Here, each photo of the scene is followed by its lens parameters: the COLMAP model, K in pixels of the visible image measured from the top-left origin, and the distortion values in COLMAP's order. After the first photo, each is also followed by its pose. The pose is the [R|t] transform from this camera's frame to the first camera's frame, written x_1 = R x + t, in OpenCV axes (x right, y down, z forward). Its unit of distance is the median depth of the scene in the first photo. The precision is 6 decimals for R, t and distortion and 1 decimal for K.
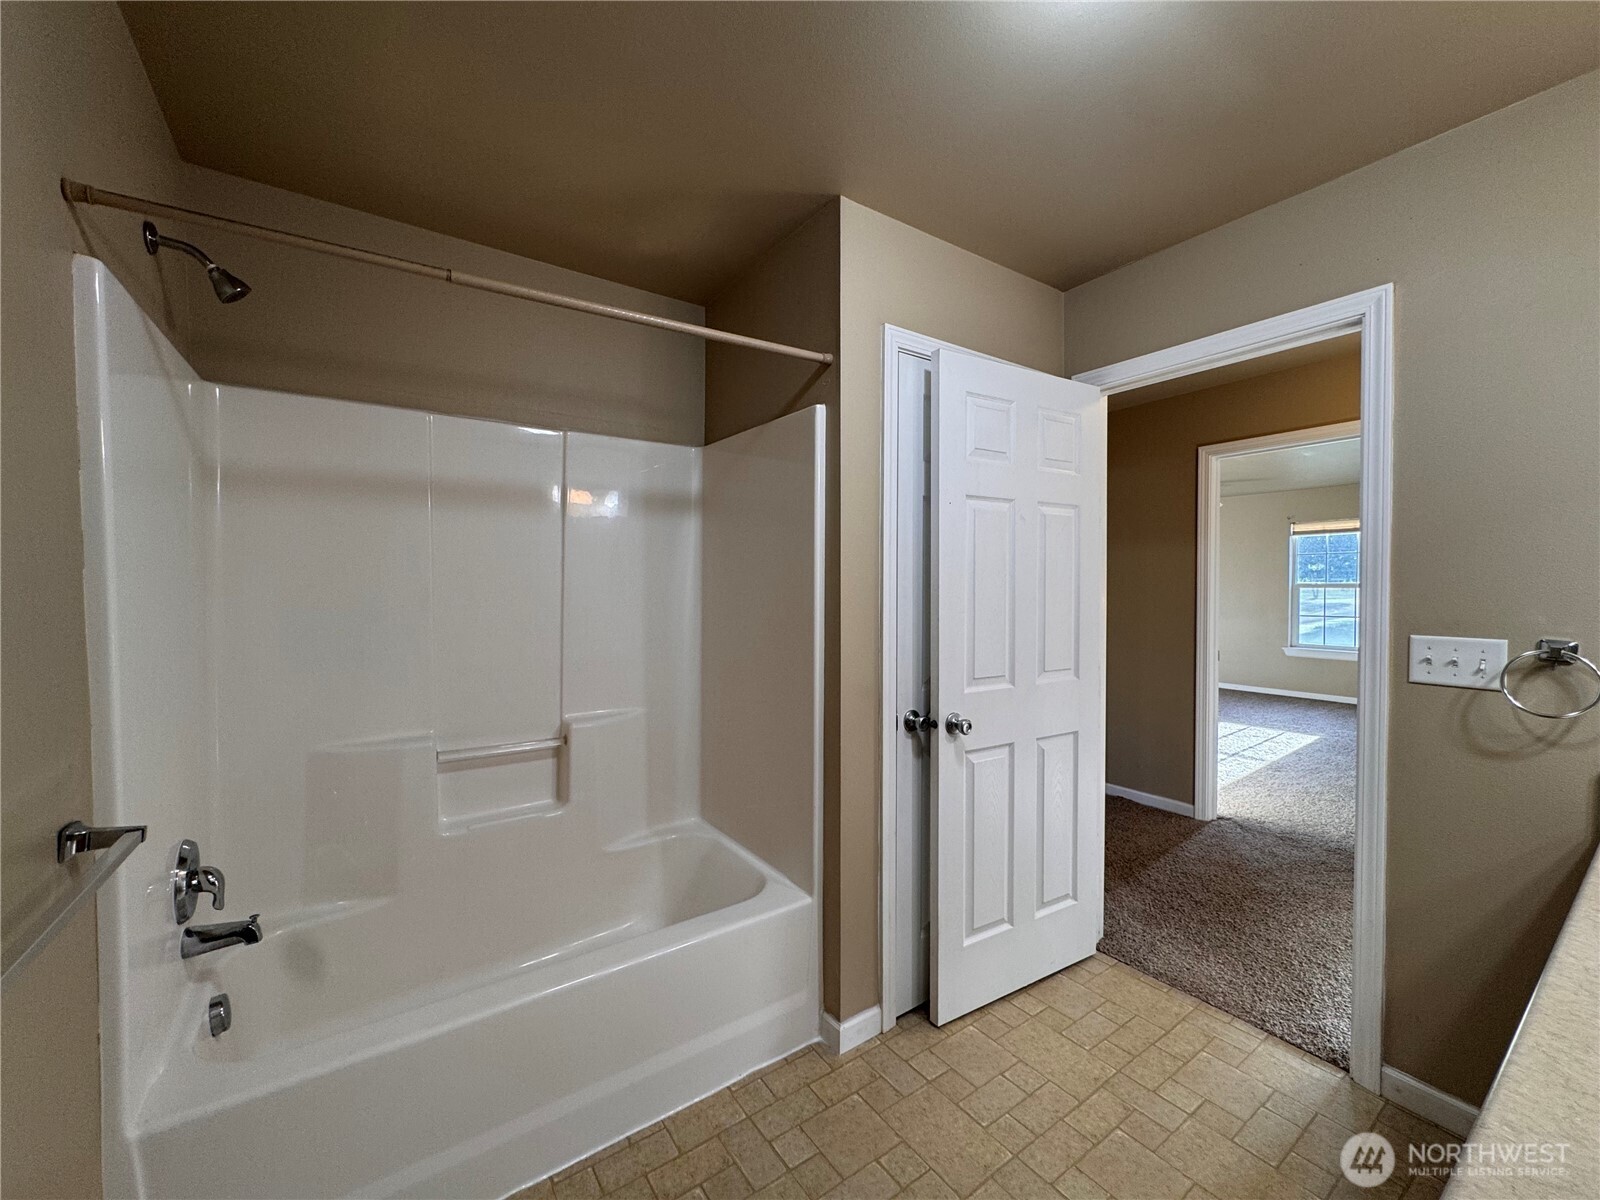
lens RADIAL K [[633.7, 0, 800.3], [0, 633.7, 597.0], [0, 0, 1]] dist [-0.002381, -0.000454]
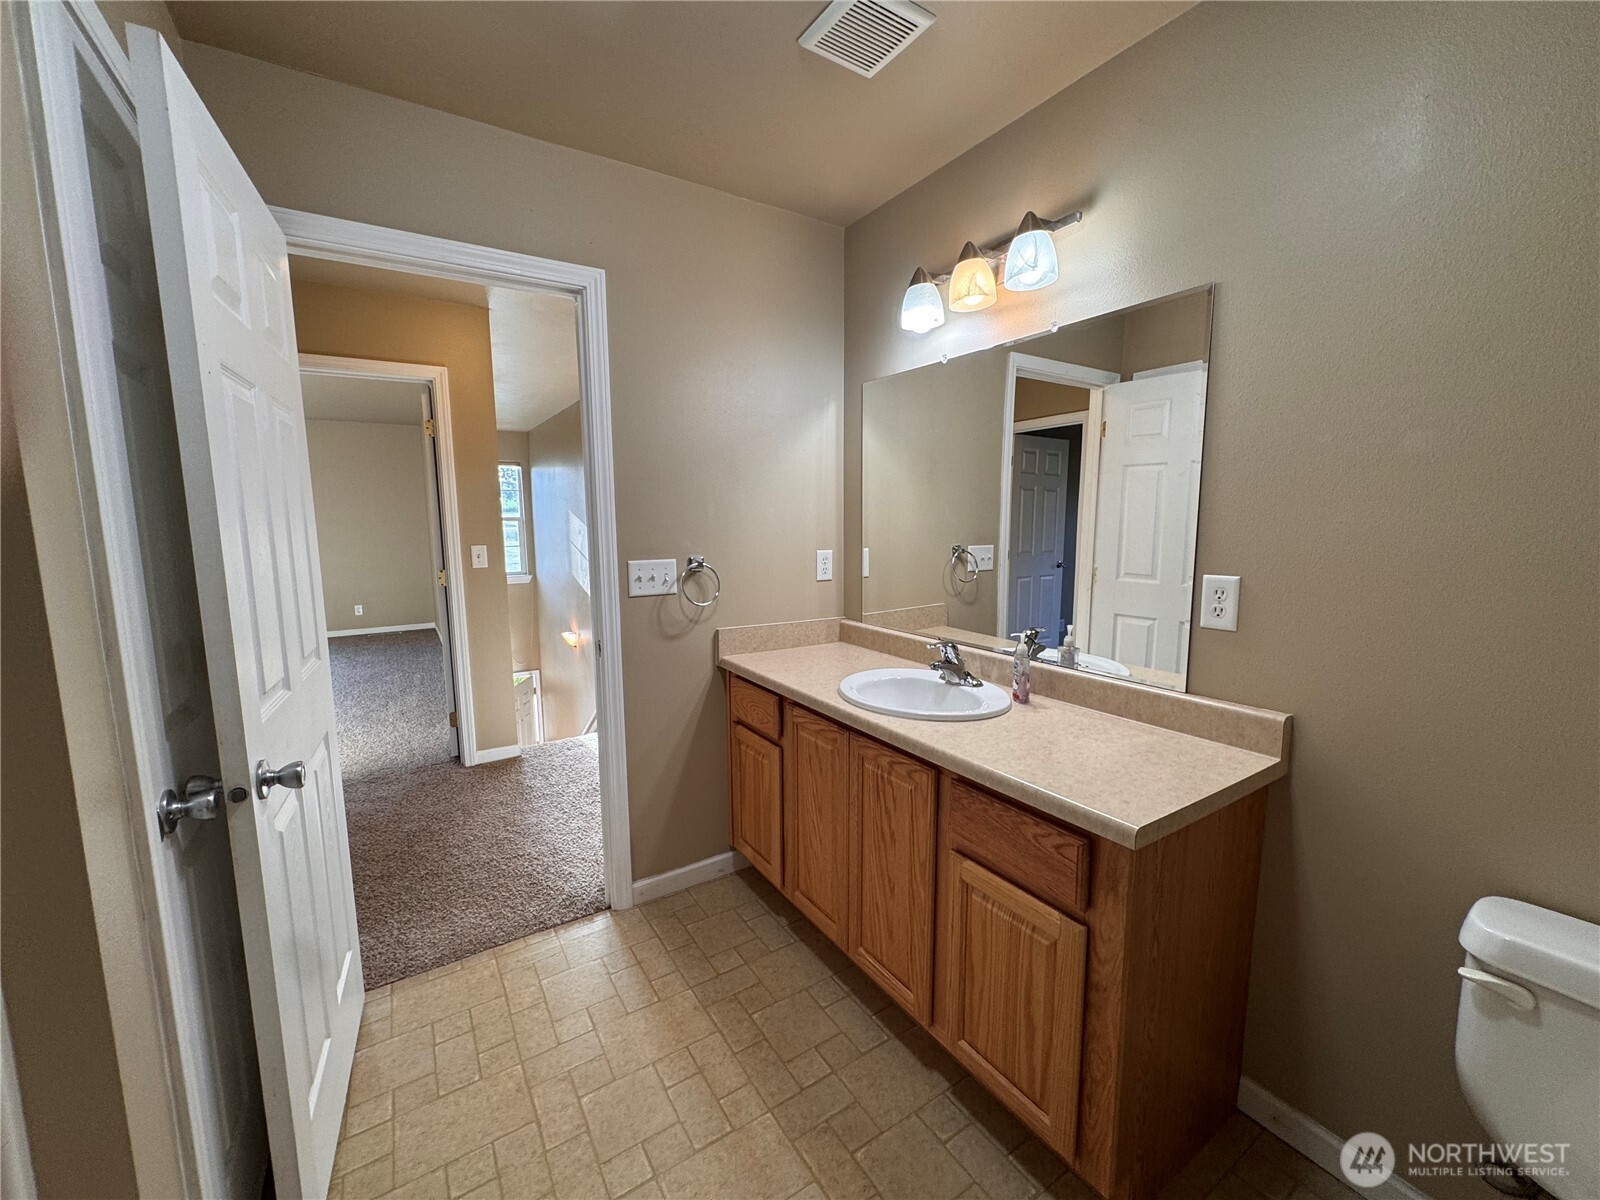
lens RADIAL K [[633.7, 0, 797.9], [0, 633.7, 596.7], [0, 0, 1]] dist [-0.002381, -0.000454]
pose [[0.032939, -0.122606, 0.991909, -0.322429], [0.023724, 0.992264, 0.121862, -0.016895], [-0.999176, 0.019518, 0.035593, 0.593269]]
